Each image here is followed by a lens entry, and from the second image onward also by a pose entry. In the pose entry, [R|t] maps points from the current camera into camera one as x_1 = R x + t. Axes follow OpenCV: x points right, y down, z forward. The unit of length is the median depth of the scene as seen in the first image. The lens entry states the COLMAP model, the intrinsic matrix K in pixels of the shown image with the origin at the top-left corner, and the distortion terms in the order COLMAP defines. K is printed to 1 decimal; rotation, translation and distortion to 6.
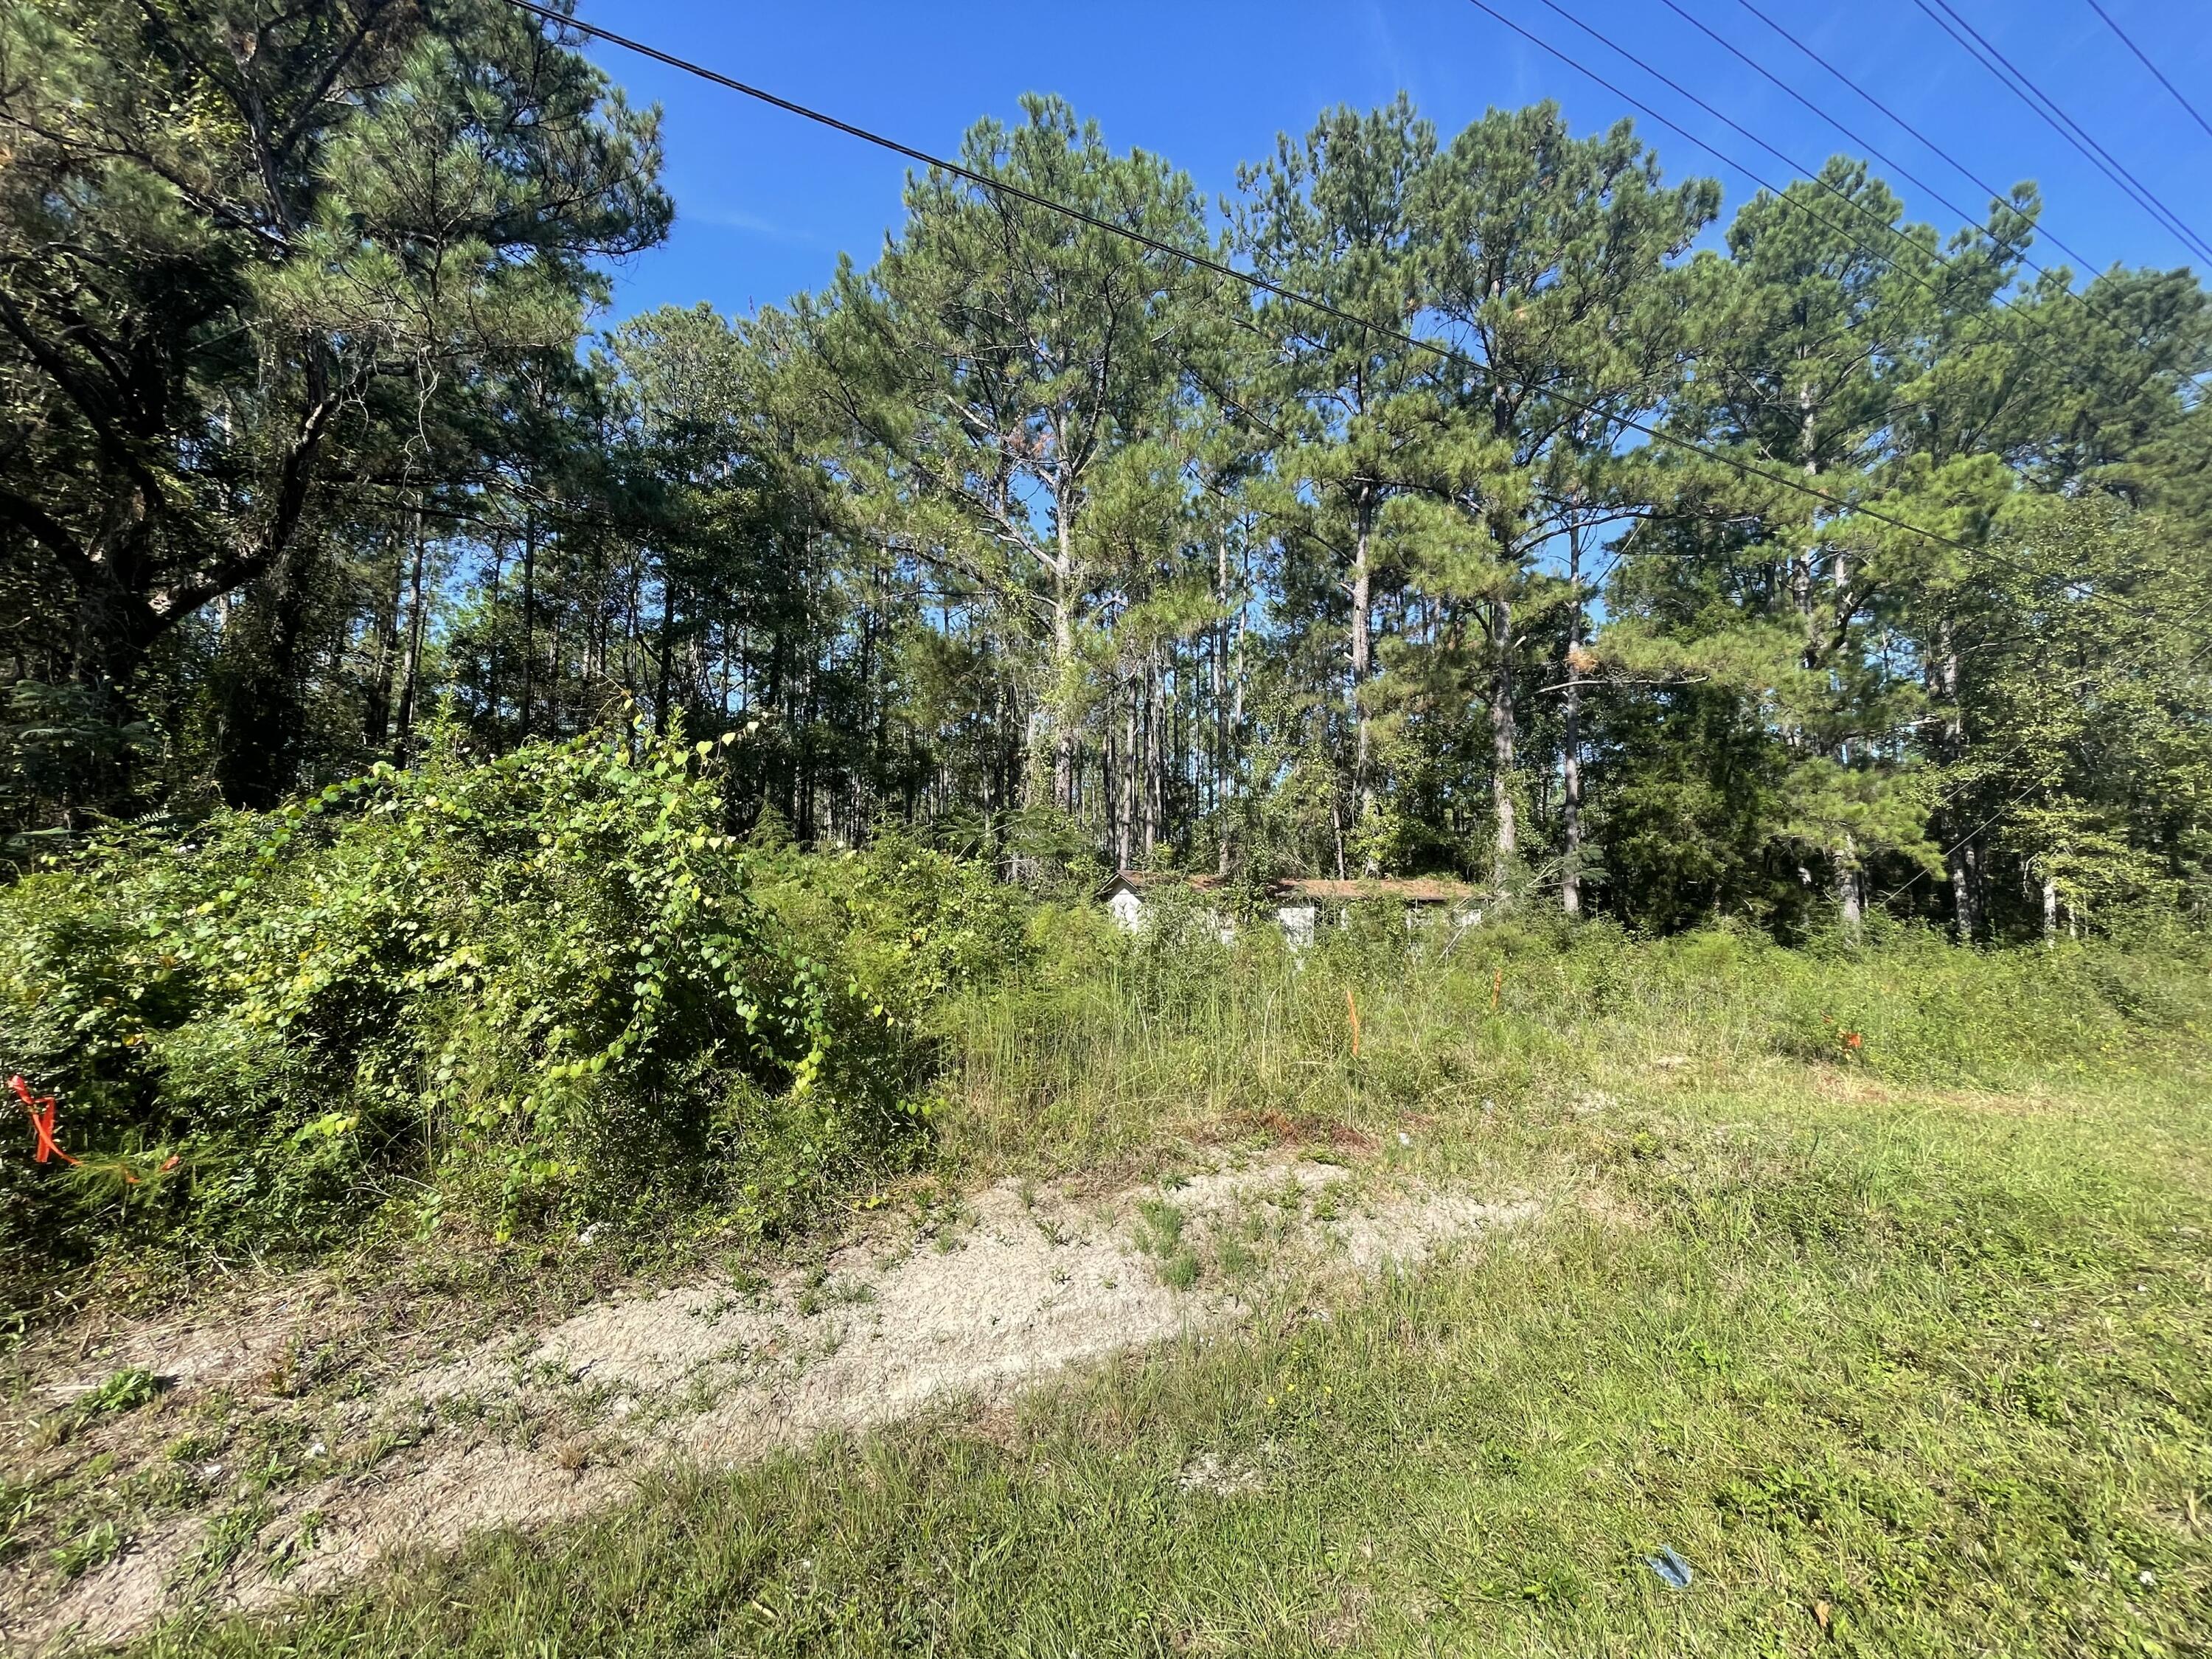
lens RADIAL K [[899.6, 0, 1109.0], [0, 899.6, 821.0], [0, 0, 1]] dist [0.001769, -0.000159]
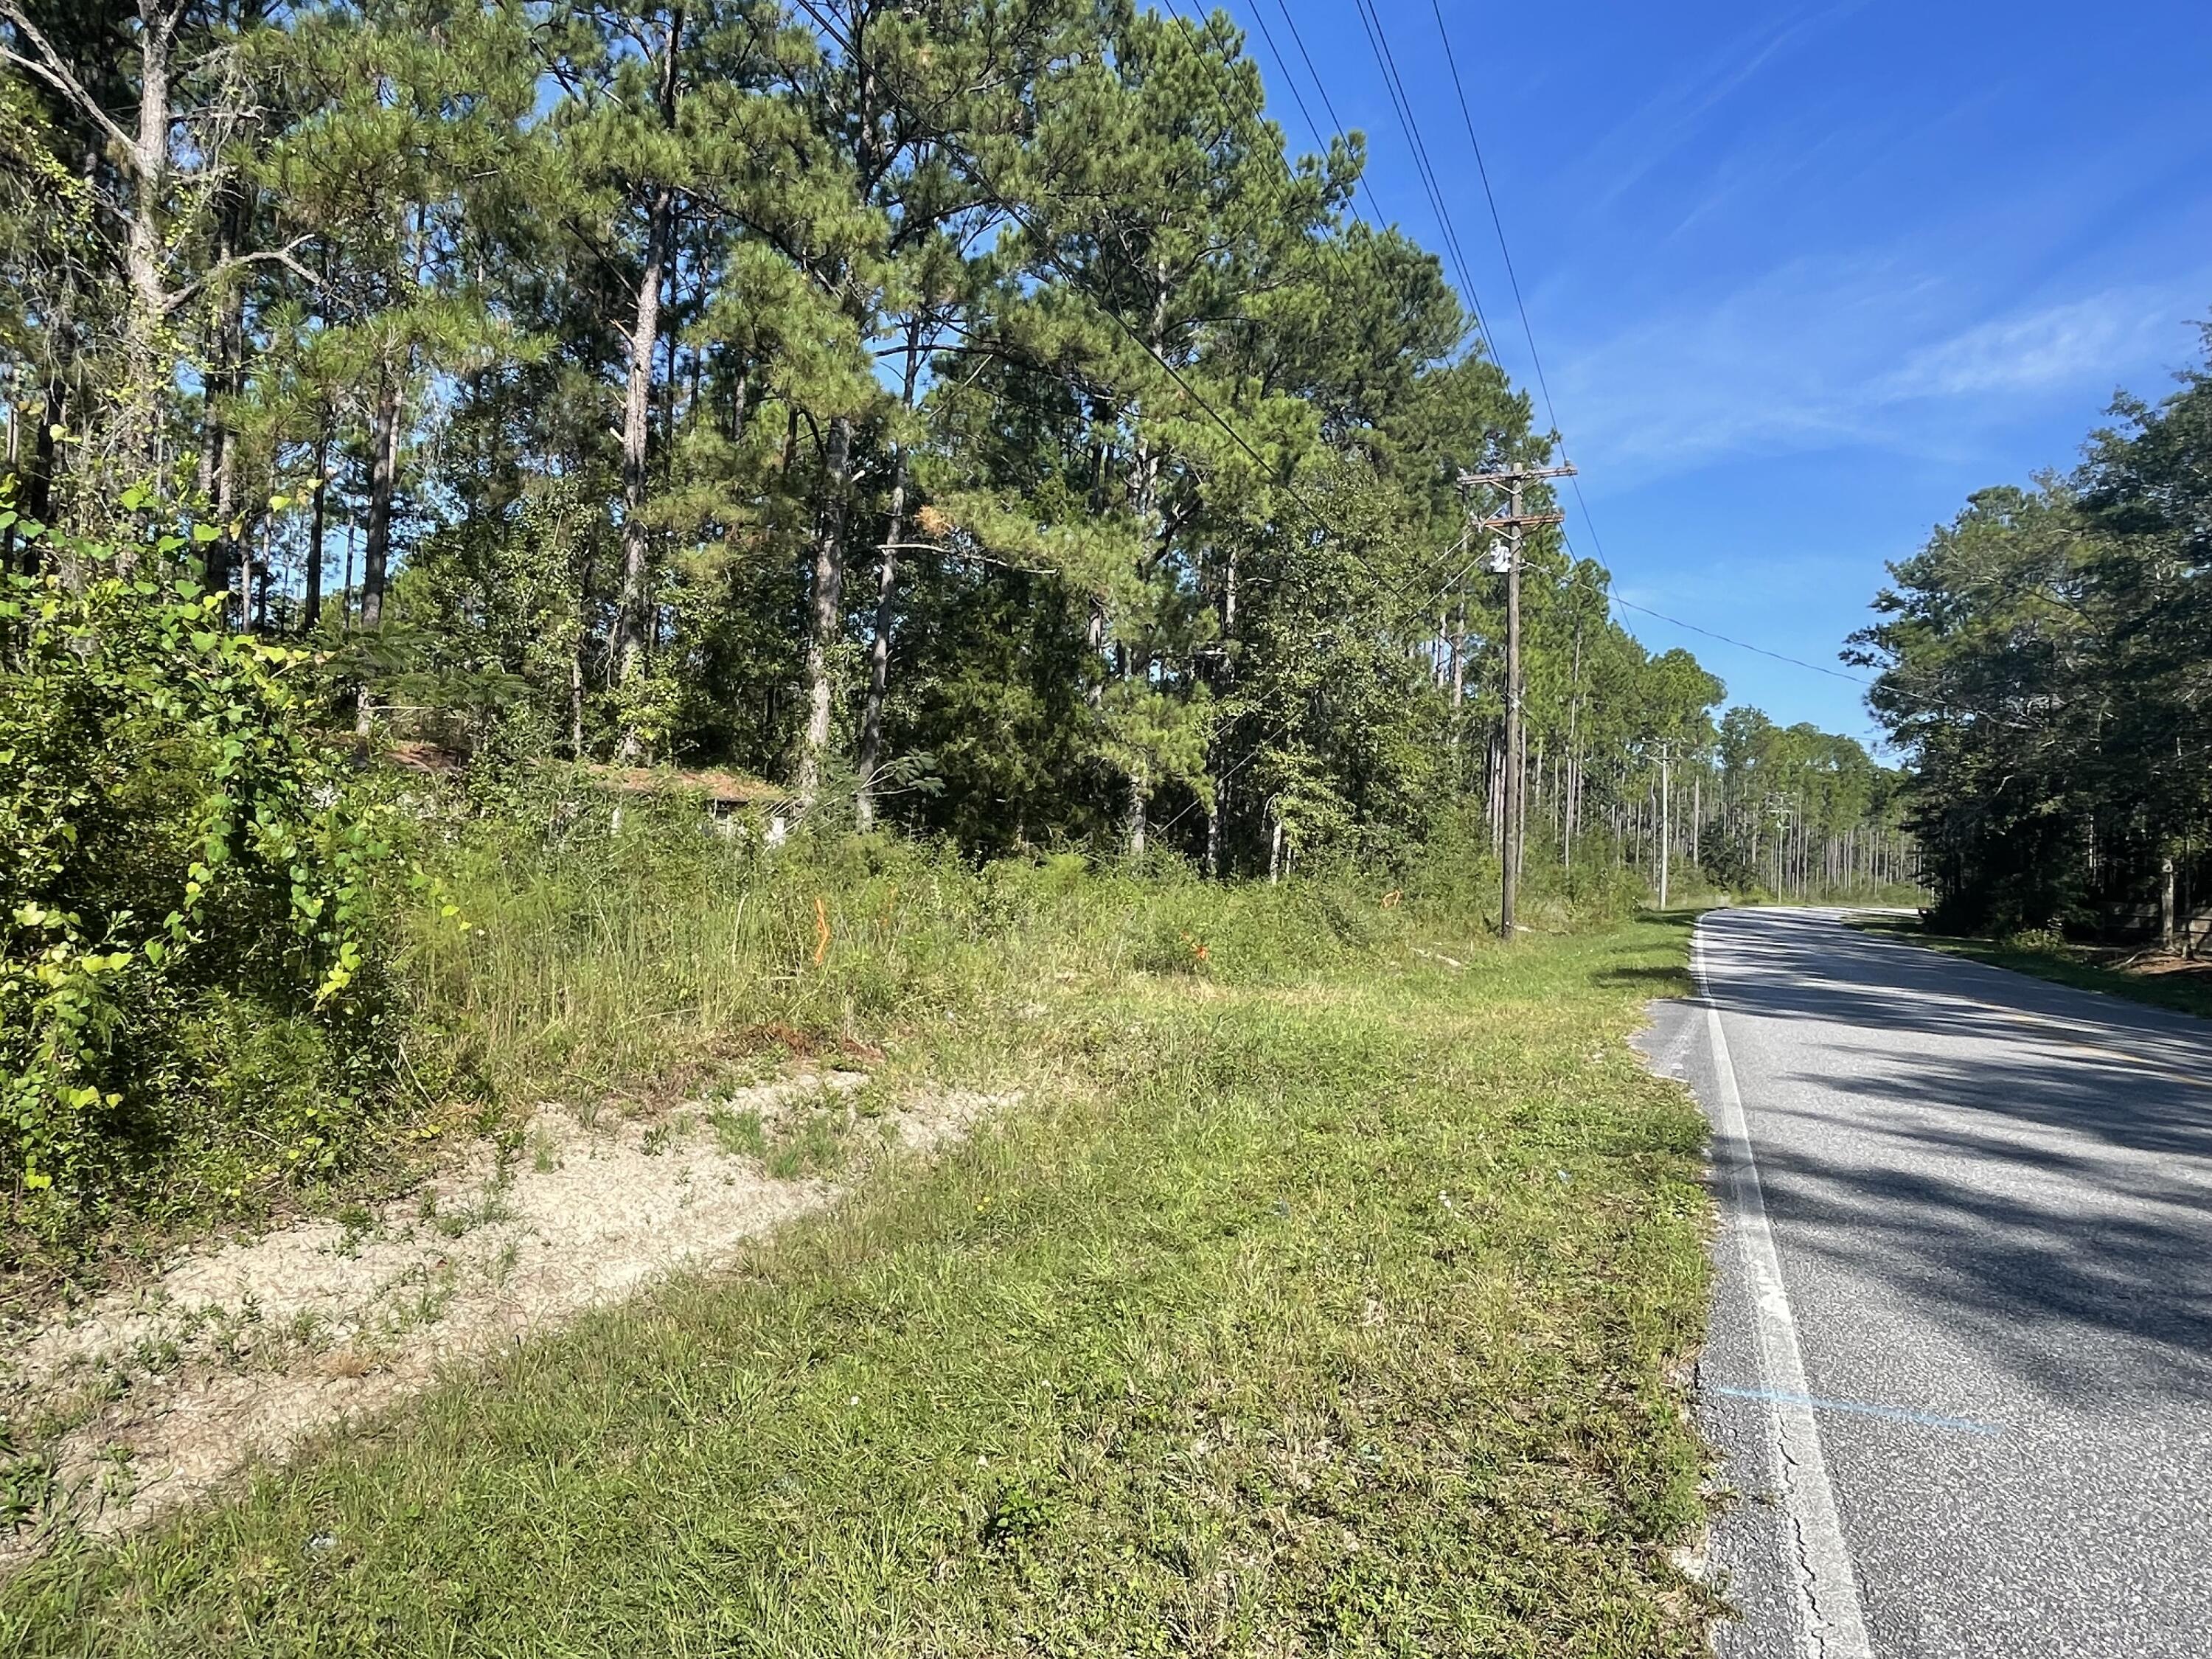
lens RADIAL K [[1384.1, 0, 1106.0], [0, 1384.1, 829.5], [0, 0, 1]] dist [0.029891, -0.038933]
pose [[0.752547, 0.050175, 0.656625, -0.157561], [-0.120177, 0.990813, 0.062022, 0.001085], [-0.647480, -0.125586, 0.751663, -0.074213]]
